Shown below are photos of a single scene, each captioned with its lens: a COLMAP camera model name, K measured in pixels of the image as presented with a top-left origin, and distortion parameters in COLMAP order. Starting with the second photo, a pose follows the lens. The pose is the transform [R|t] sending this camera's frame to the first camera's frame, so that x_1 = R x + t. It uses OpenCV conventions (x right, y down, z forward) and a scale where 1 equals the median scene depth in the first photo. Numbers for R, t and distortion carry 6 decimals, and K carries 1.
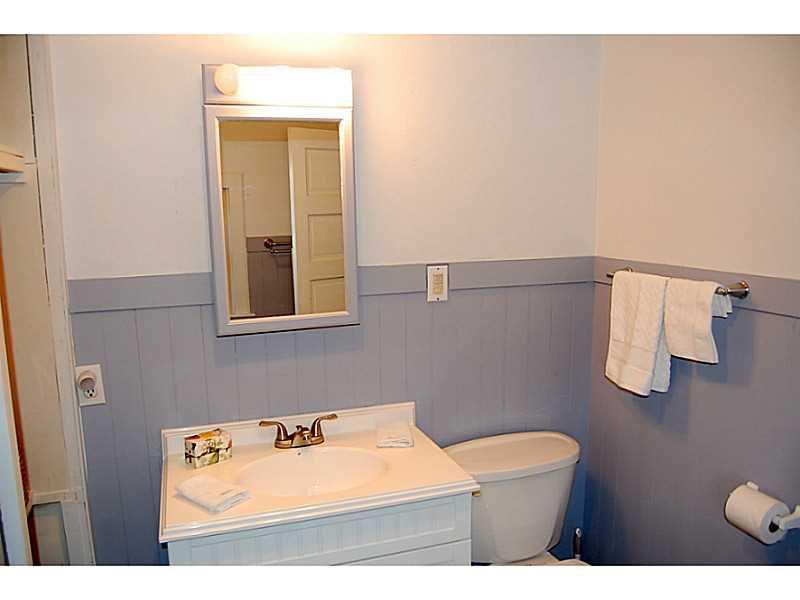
lens RADIAL K [[635.1, 0, 398.9], [0, 635.1, 303.4], [0, 0, 1]] dist [-0.058088, 0.003263]
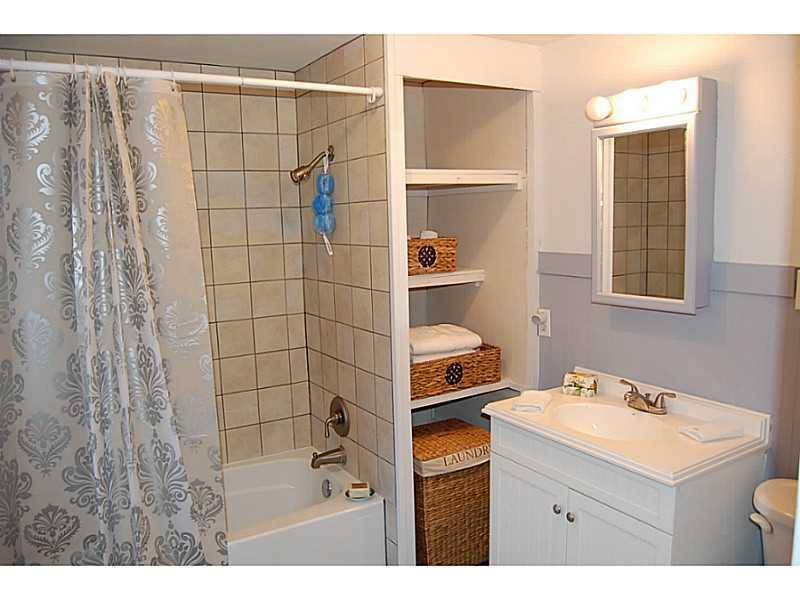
lens RADIAL K [[635.1, 0, 399.8], [0, 635.1, 297.7], [0, 0, 1]] dist [-0.058088, 0.003263]
pose [[0.222923, 0.136937, -0.965170, 0.844451], [-0.124775, 0.985949, 0.111066, -0.051409], [0.966818, 0.095670, 0.236877, 0.279811]]
